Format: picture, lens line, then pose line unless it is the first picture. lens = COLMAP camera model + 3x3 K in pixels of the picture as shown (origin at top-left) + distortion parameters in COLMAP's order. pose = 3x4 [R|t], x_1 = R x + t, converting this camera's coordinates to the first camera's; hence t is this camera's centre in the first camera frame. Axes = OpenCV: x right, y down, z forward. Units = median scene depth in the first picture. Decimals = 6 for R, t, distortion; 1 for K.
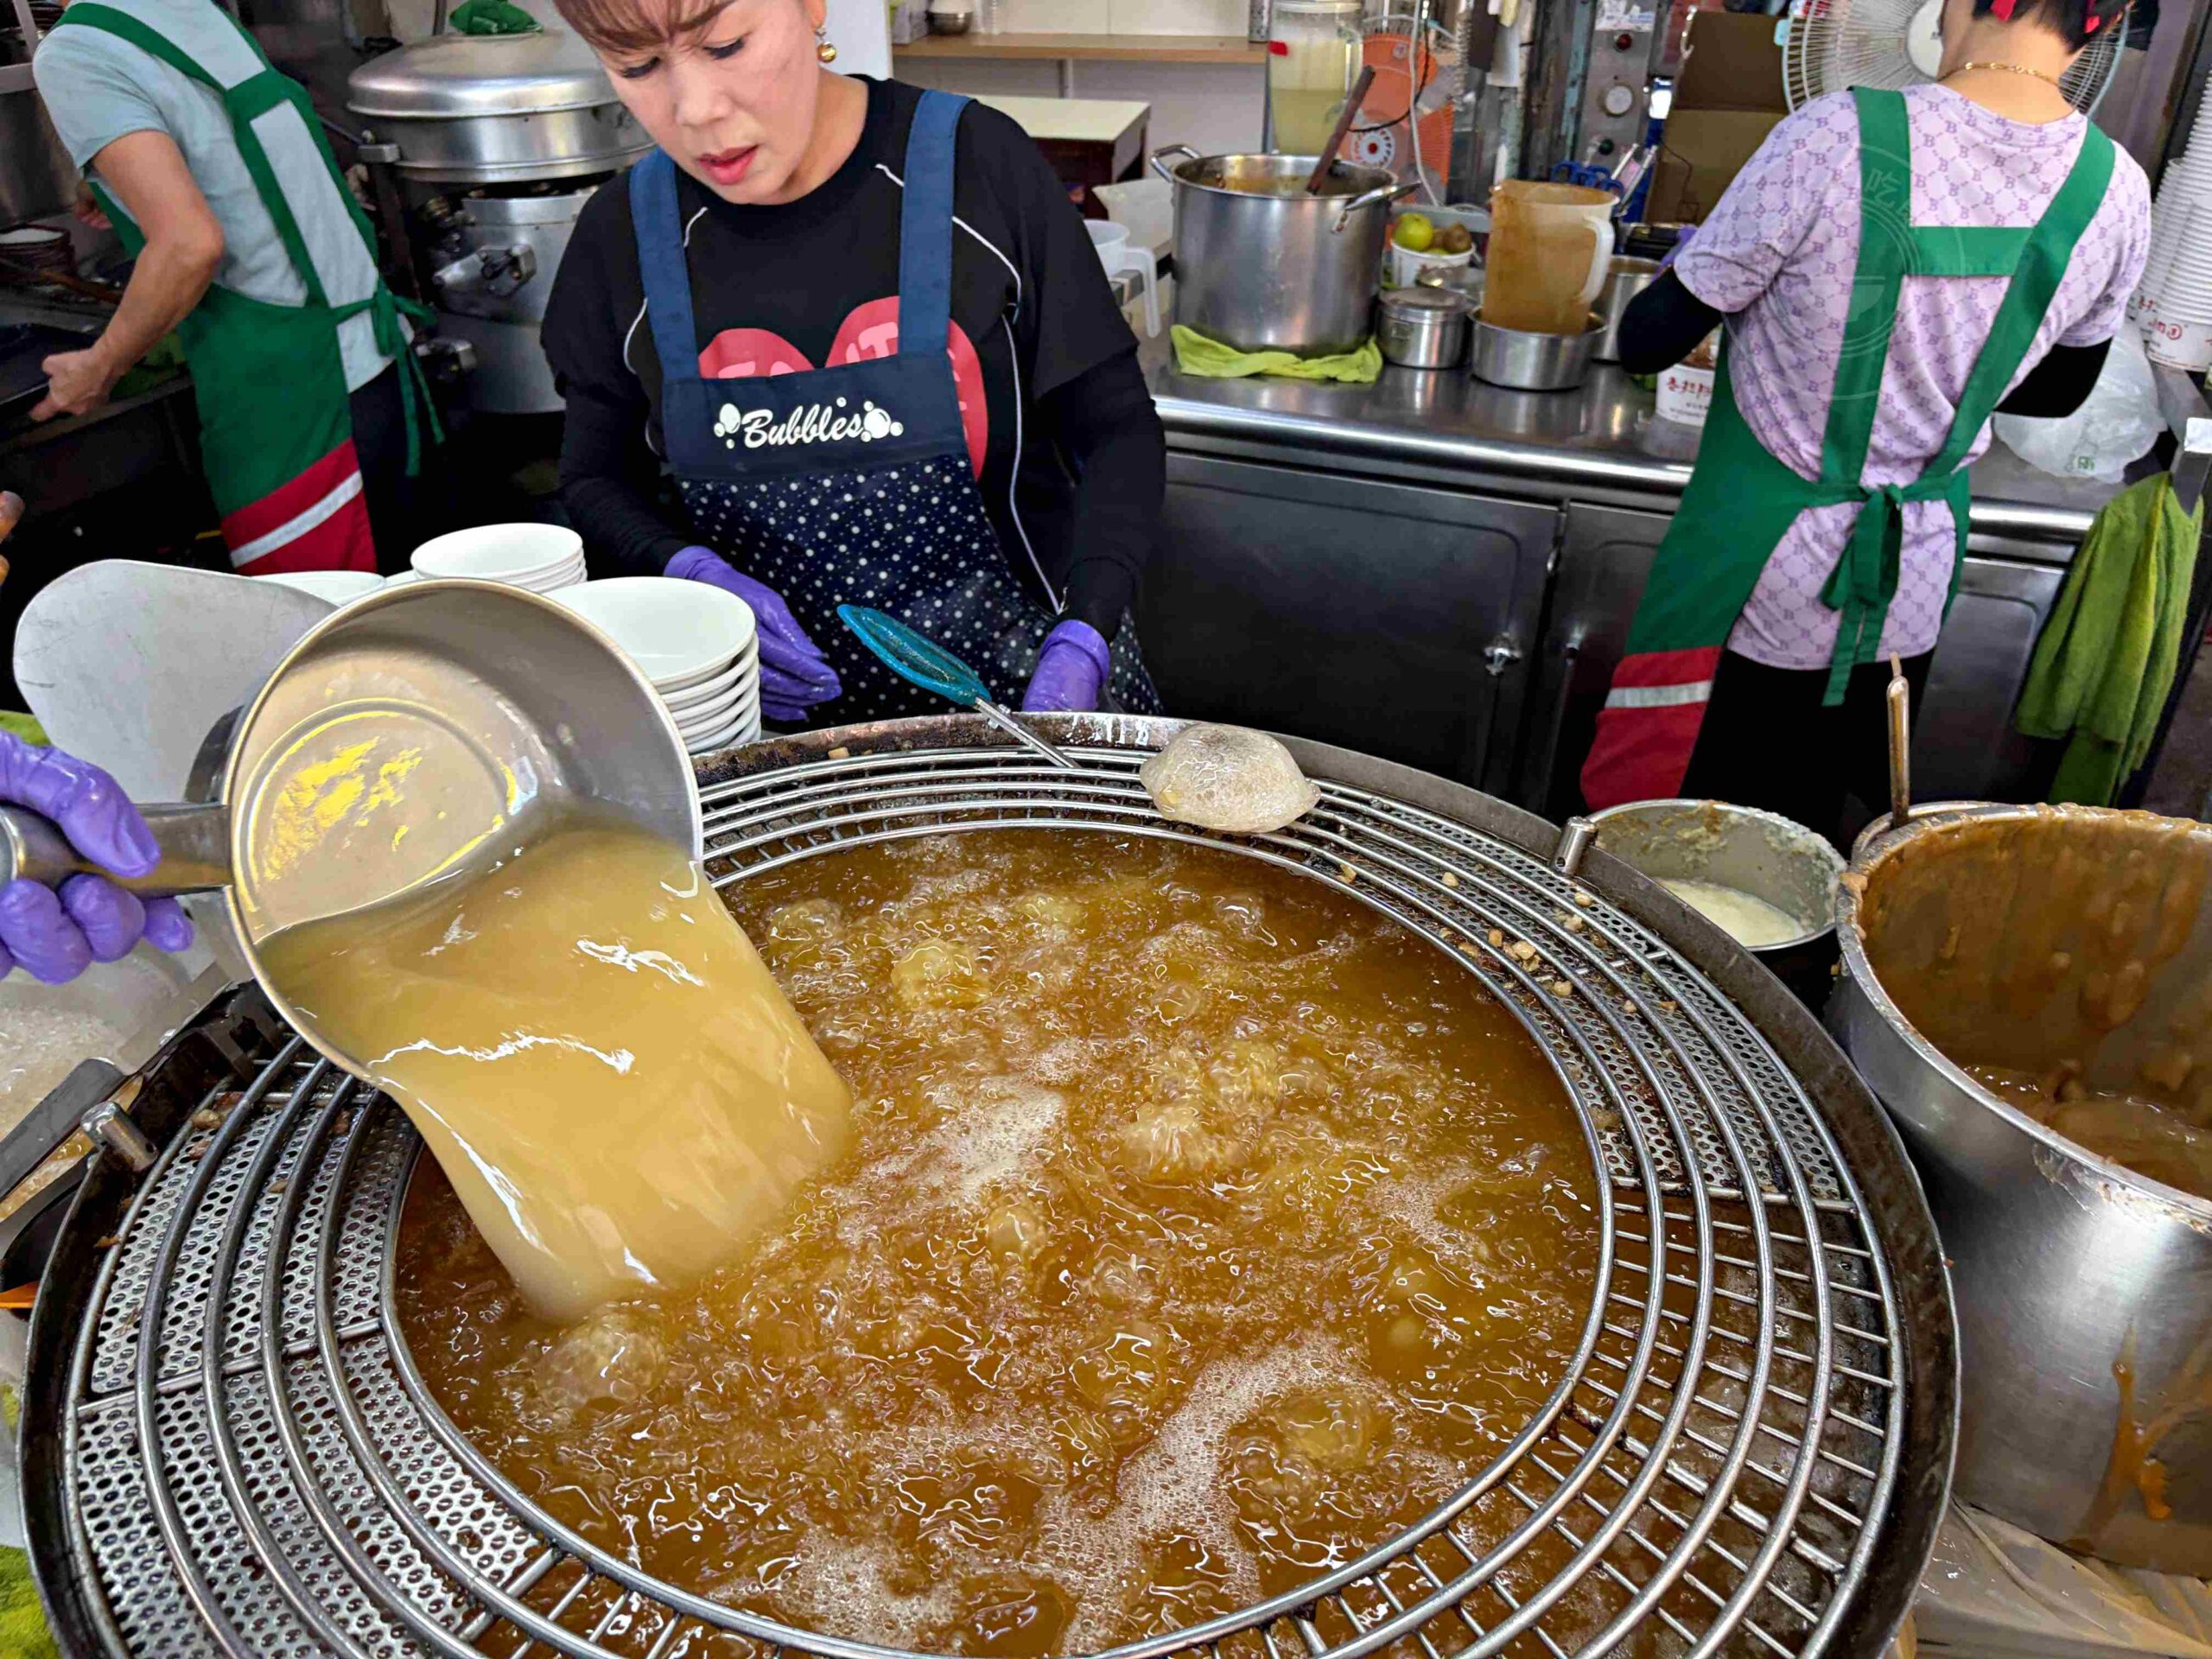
lens RADIAL K [[1660.1, 0, 1104.7], [0, 1660.1, 815.5], [0, 0, 1]] dist [0.034842, -0.041137]
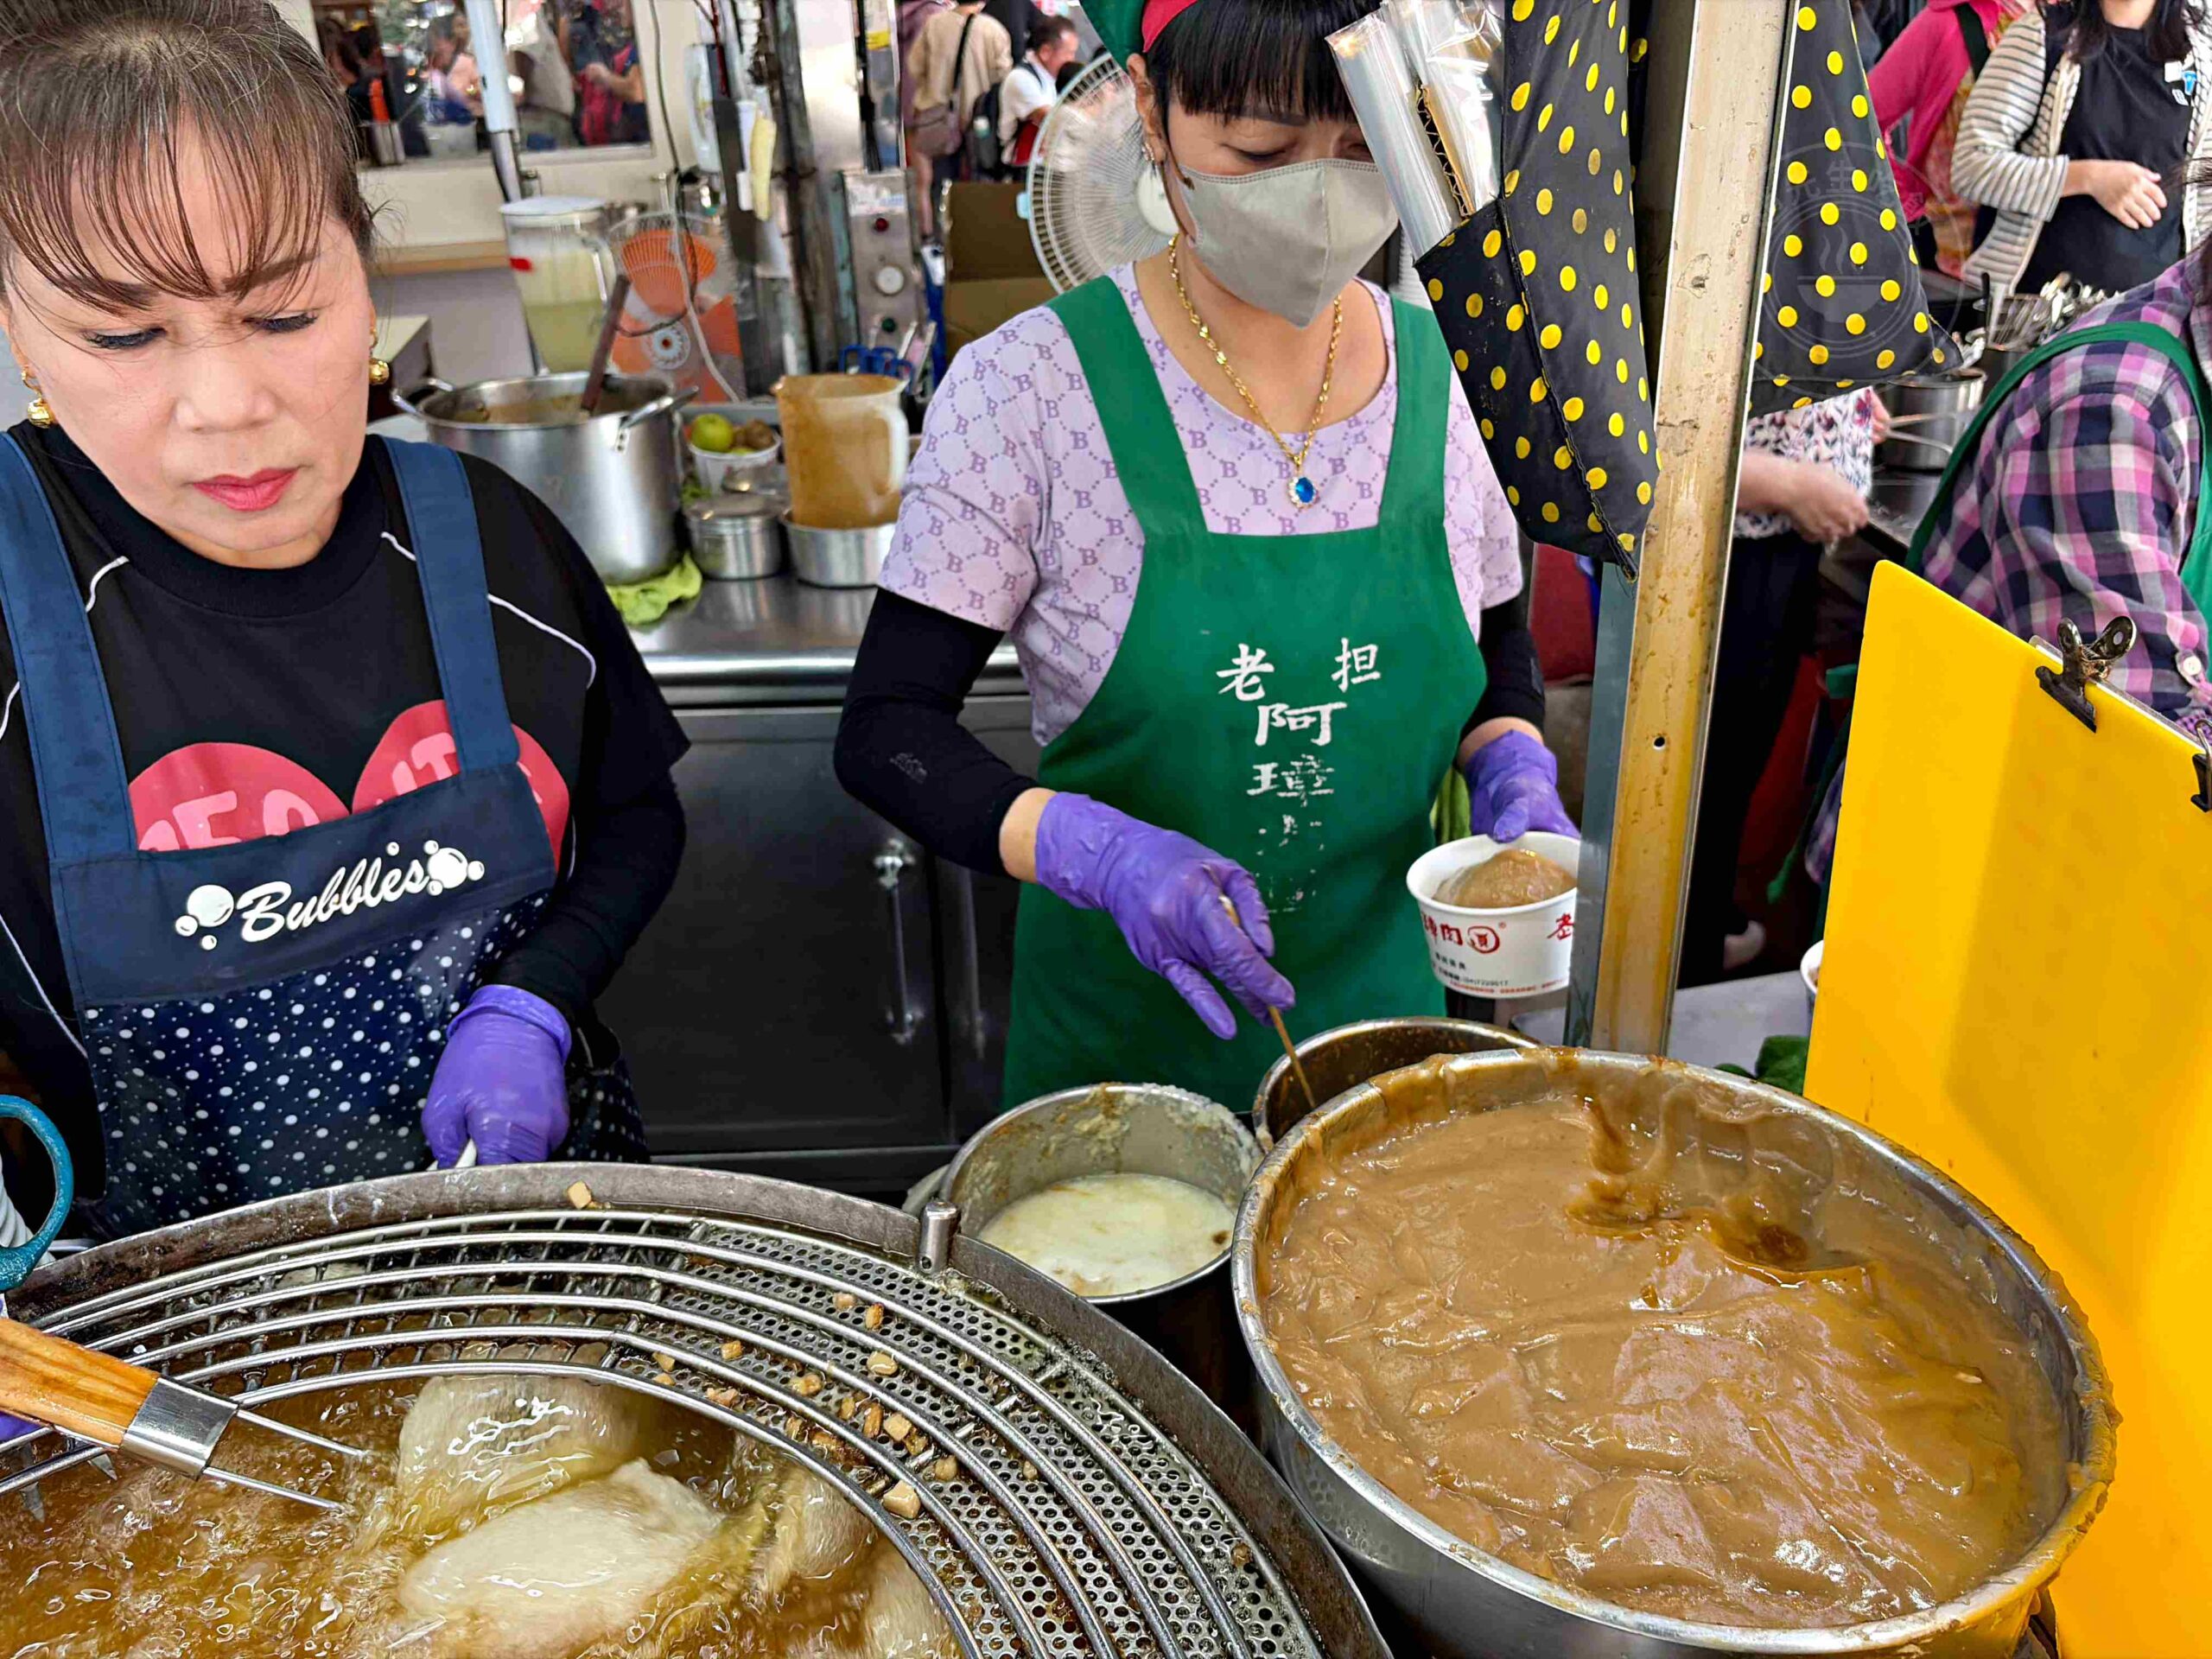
lens RADIAL K [[1660.1, 0, 1093.2], [0, 1660.1, 800.6], [0, 0, 1]] dist [0.034842, -0.041137]
pose [[0.928007, -0.200518, 0.313999, 0.116660], [0.229132, 0.971746, -0.056634, -0.107503], [-0.293772, 0.124504, 0.947733, 0.156186]]
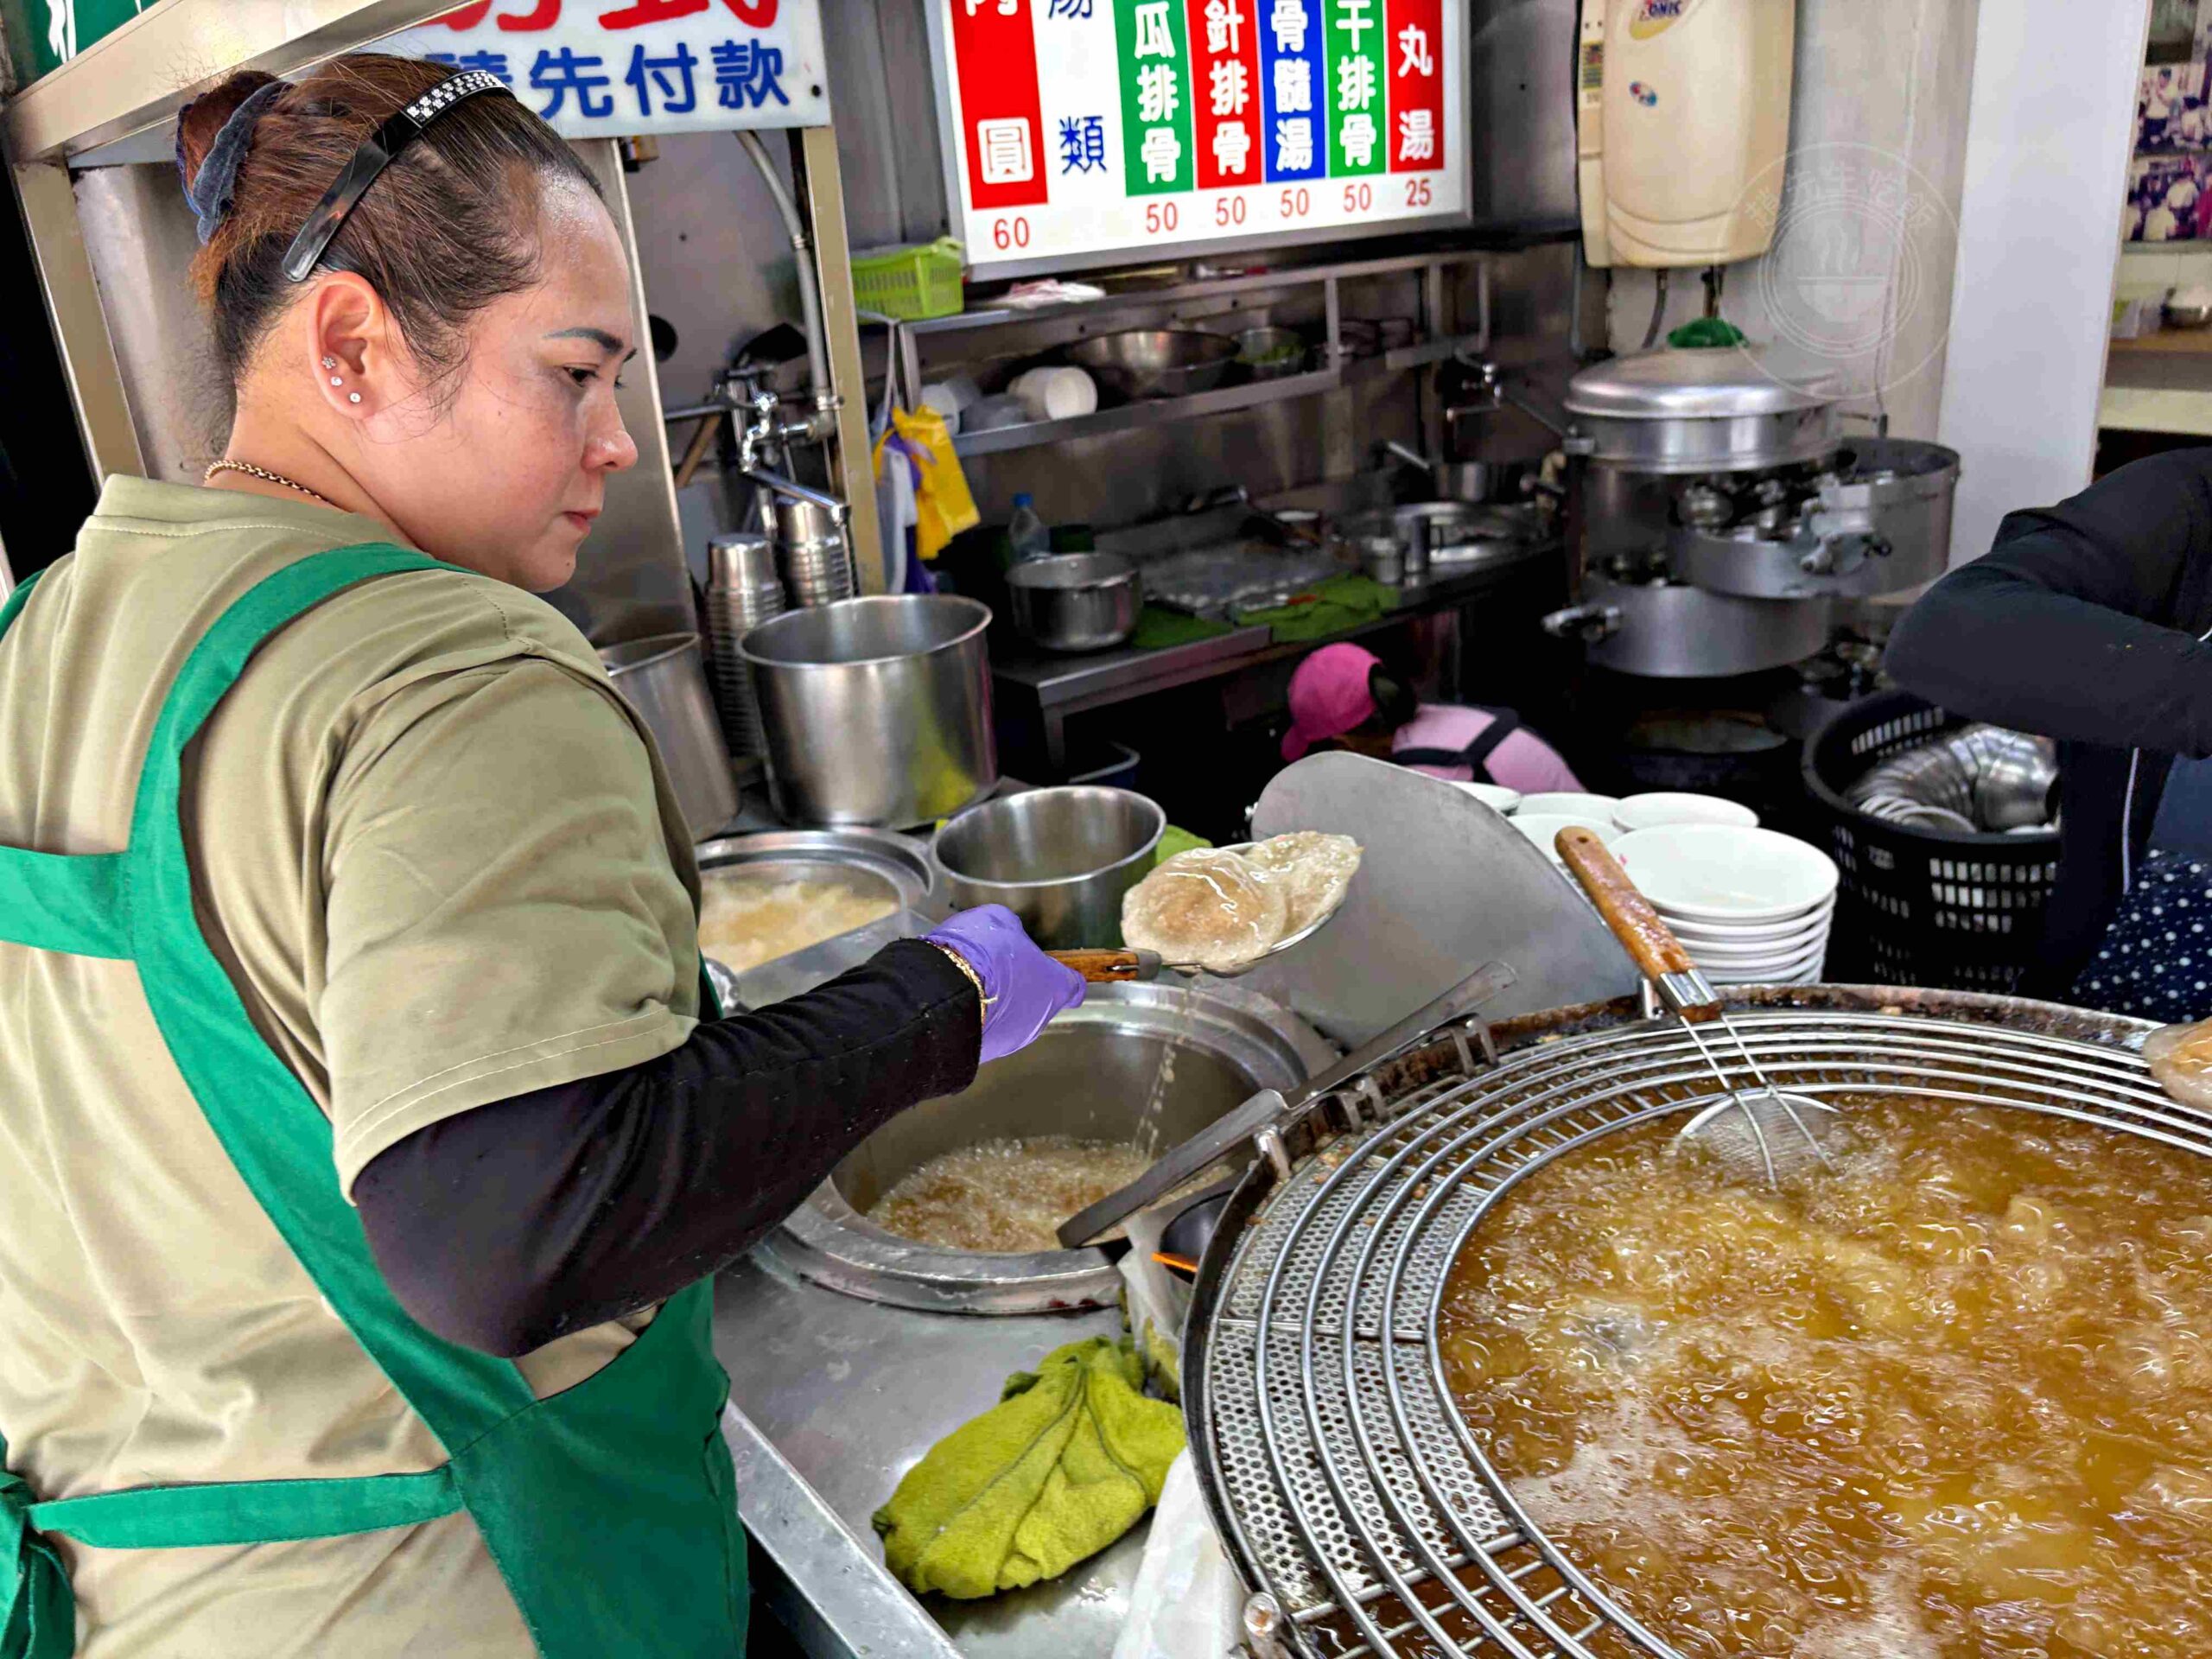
lens RADIAL K [[1660.1, 0, 1118.4], [0, 1660.1, 818.3], [0, 0, 1]] dist [0.034842, -0.041137]
pose [[0.803003, 0.152218, -0.576209, 0.038139], [-0.237240, 0.968571, -0.074748, 0.038366], [0.546721, 0.196723, 0.813877, -0.161016]]
